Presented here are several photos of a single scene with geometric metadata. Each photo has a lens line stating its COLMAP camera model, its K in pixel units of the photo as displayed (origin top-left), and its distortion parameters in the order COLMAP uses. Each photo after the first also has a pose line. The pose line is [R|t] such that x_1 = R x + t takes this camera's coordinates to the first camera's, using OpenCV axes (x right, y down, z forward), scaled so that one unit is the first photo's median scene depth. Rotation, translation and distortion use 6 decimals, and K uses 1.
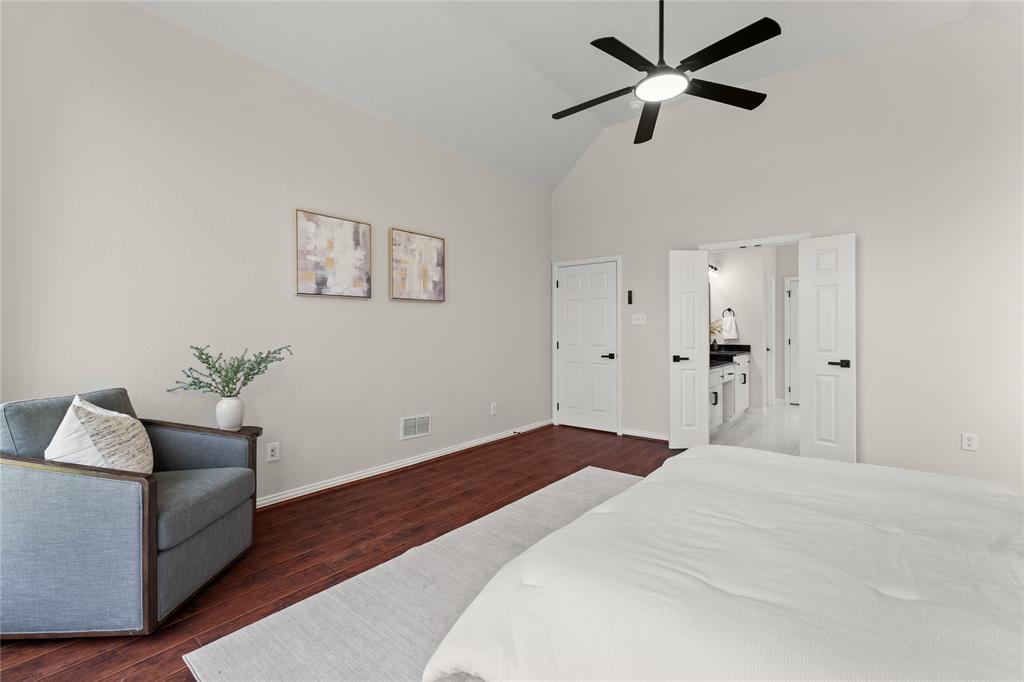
lens RADIAL K [[438.5, 0, 511.0], [0, 438.5, 339.1], [0, 0, 1]] dist [0.007929, -0.000253]
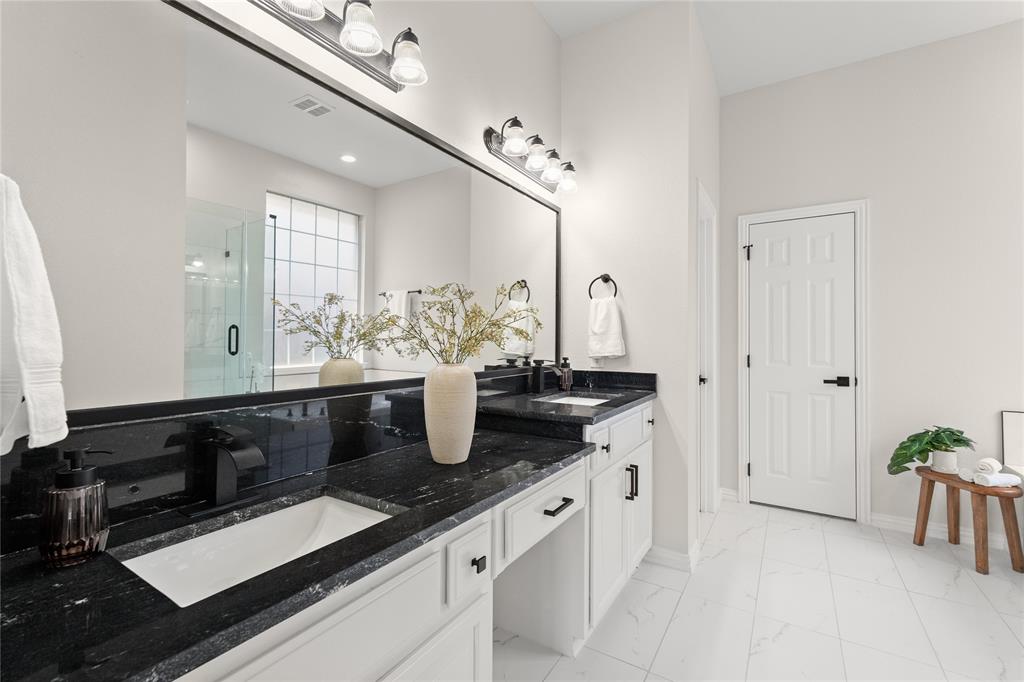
lens RADIAL K [[438.5, 0, 513.2], [0, 438.5, 336.9], [0, 0, 1]] dist [0.007929, -0.000253]
pose [[0.992990, 0.006767, 0.118004, 0.376873], [-0.005247, 0.999899, -0.013186, -0.011430], [-0.118081, 0.012474, 0.992926, 0.641435]]
